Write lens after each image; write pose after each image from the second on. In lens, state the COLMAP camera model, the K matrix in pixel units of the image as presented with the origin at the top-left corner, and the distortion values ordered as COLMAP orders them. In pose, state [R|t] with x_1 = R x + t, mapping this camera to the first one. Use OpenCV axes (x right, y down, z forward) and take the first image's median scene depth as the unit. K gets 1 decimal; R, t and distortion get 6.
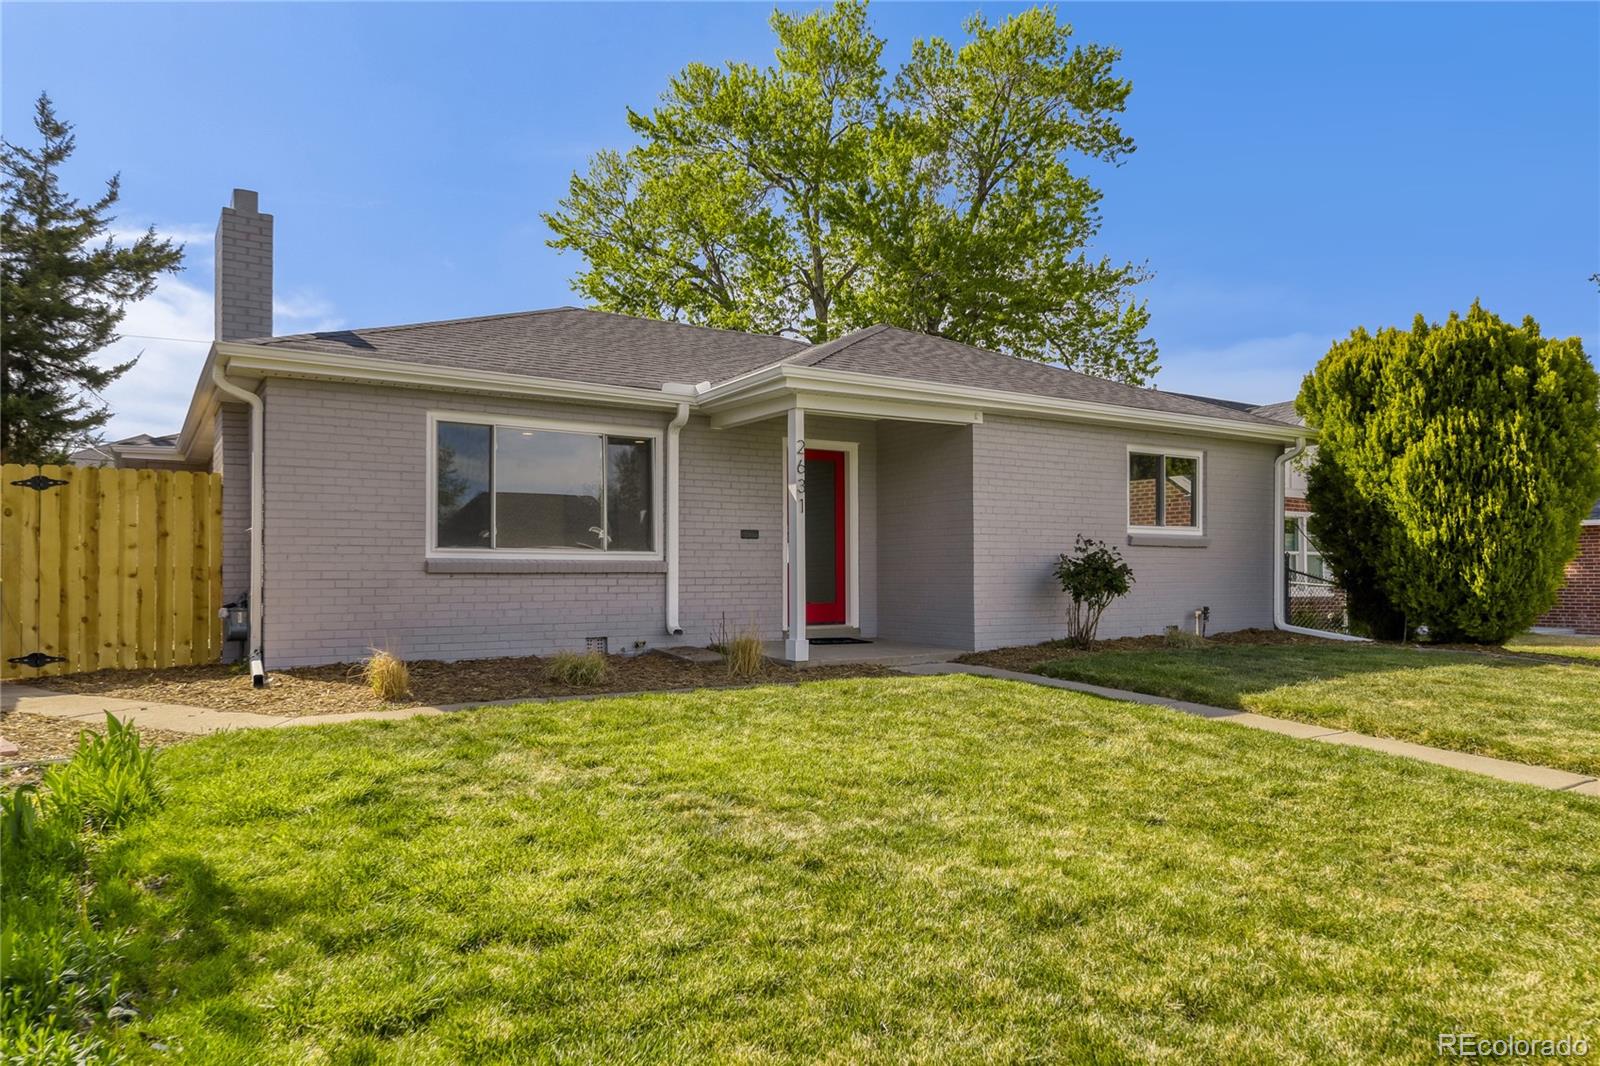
lens RADIAL K [[1038.9, 0, 810.1], [0, 1038.9, 568.0], [0, 0, 1]] dist [0.011116, -0.002523]
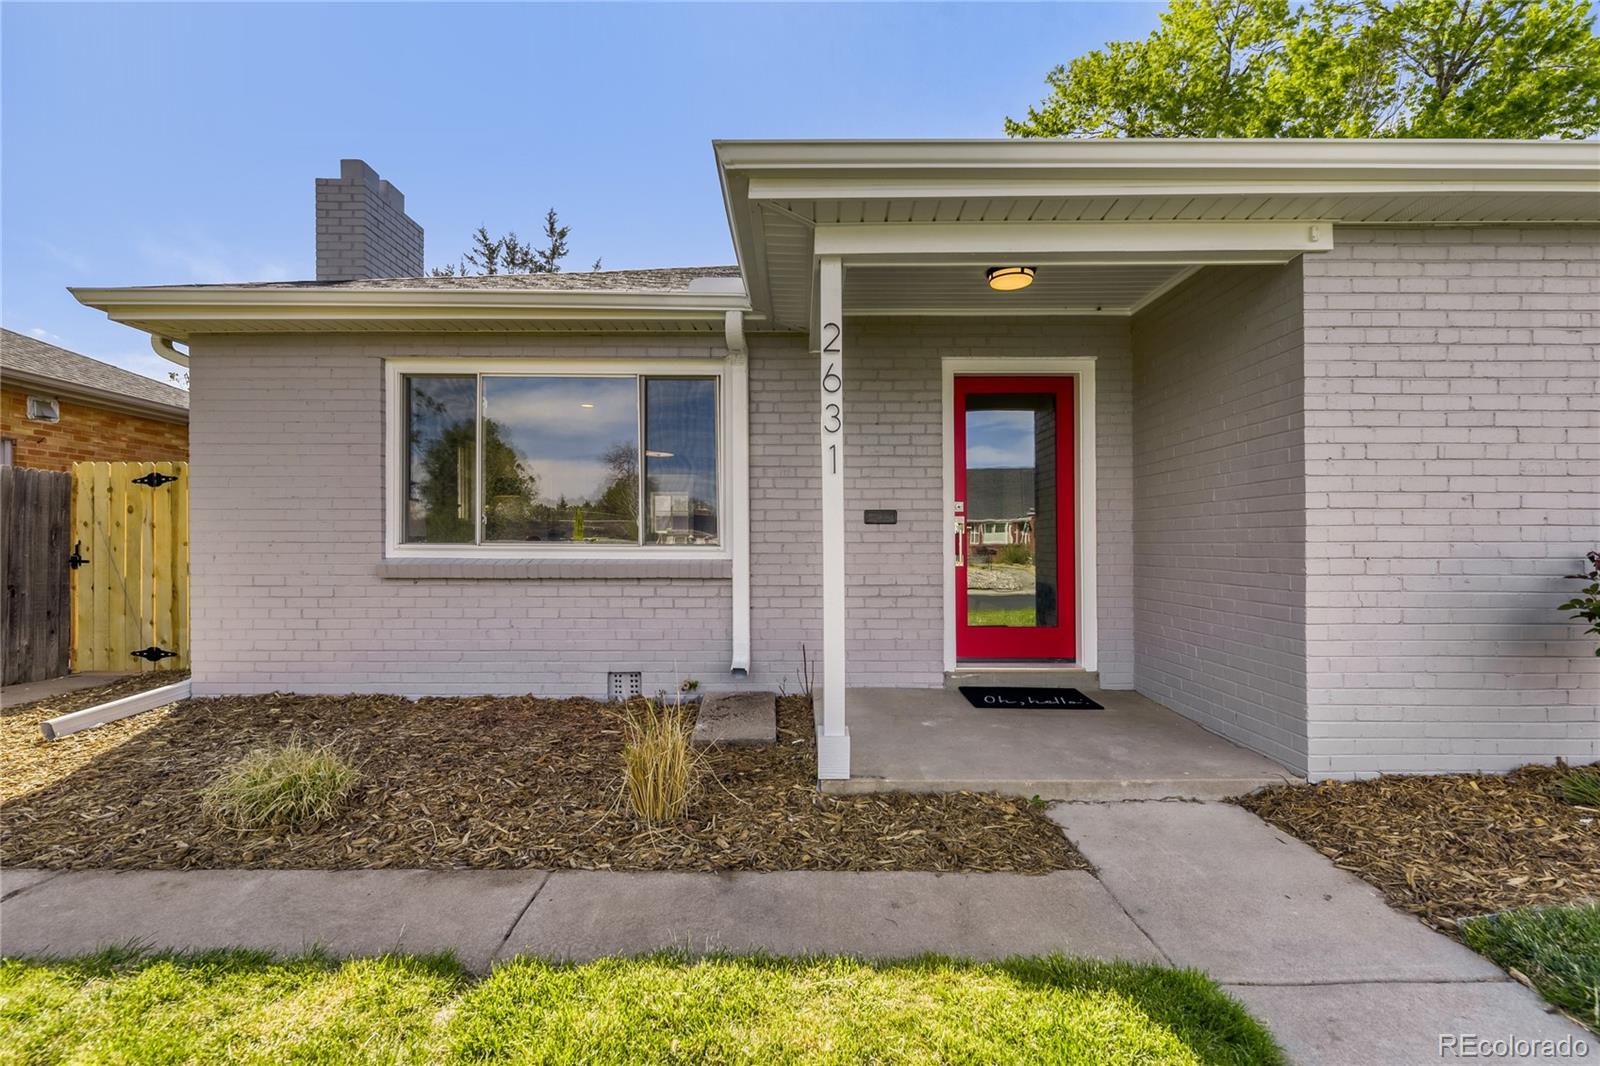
lens RADIAL K [[734.9, 0, 795.3], [0, 734.9, 541.4], [0, 0, 1]] dist [-0.000874, 0.000186]
pose [[0.838096, 0.002002, -0.545519, 0.145723], [0.000950, 0.999986, 0.005129, -0.020813], [0.545522, -0.004817, 0.838083, 0.624620]]
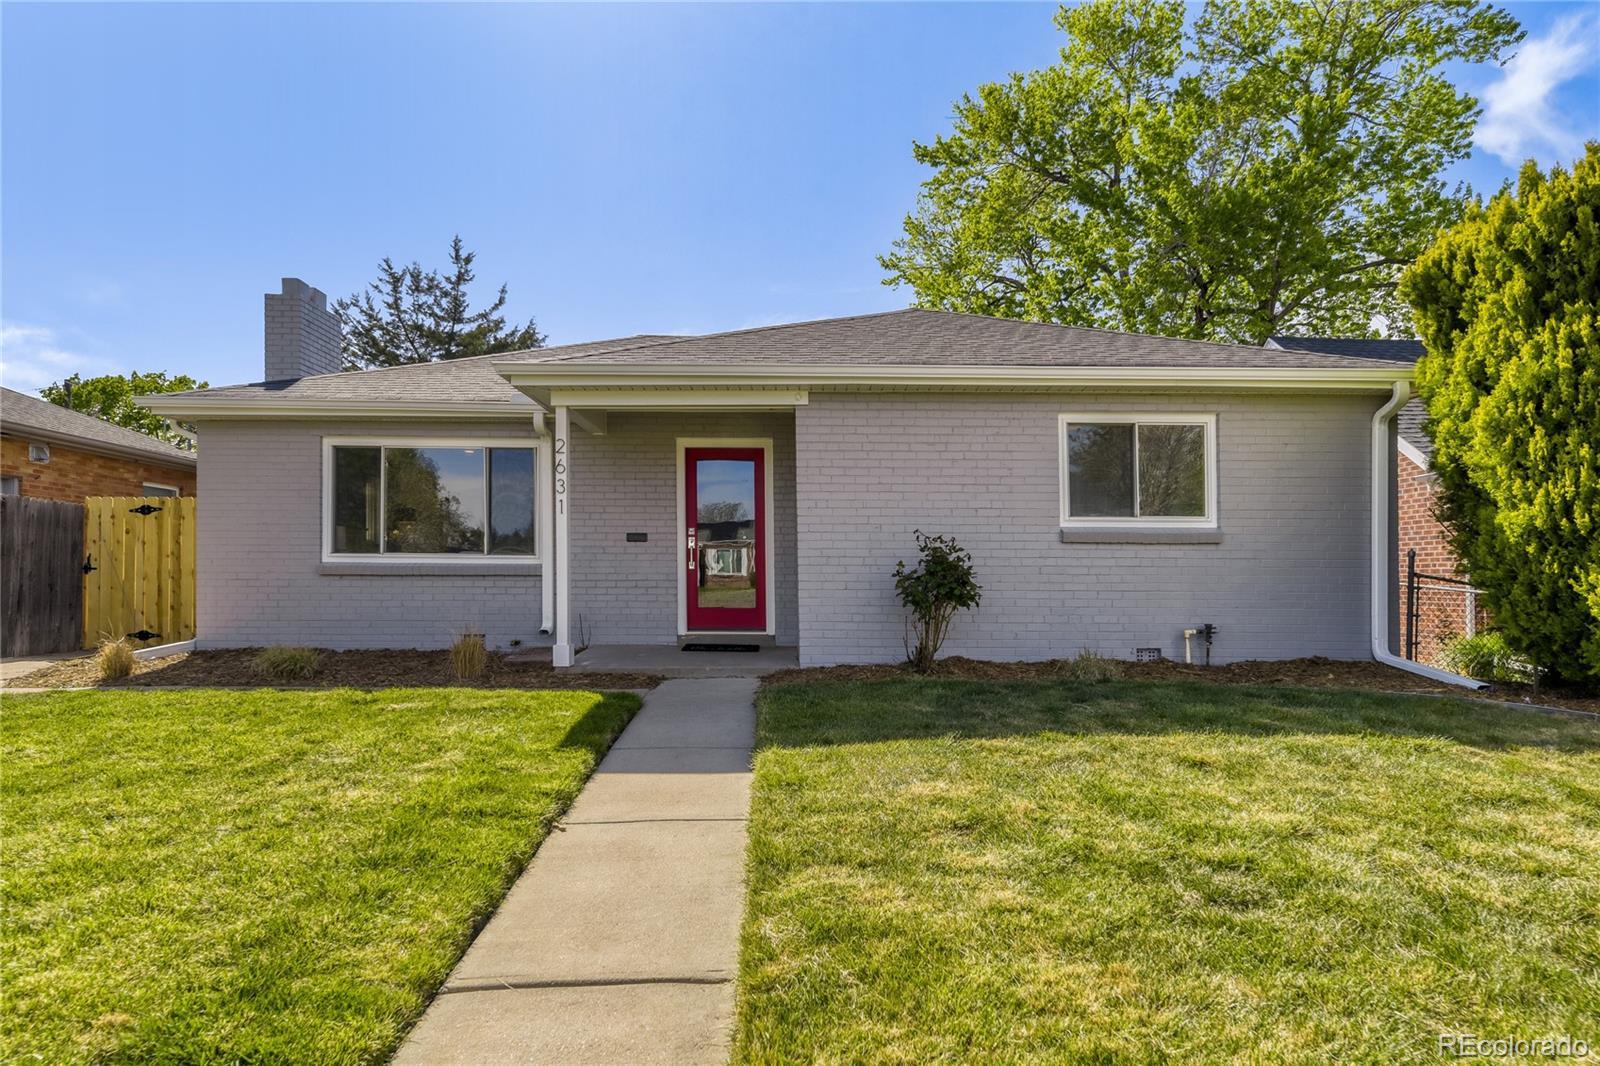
lens RADIAL K [[914.3, 0, 802.8], [0, 914.3, 572.2], [0, 0, 1]] dist [0.006516, -0.002059]
pose [[0.850725, 0.001570, -0.525609, 0.561316], [-0.002172, 0.999998, -0.000528, 0.001268], [0.525607, 0.001591, 0.850726, 0.348851]]
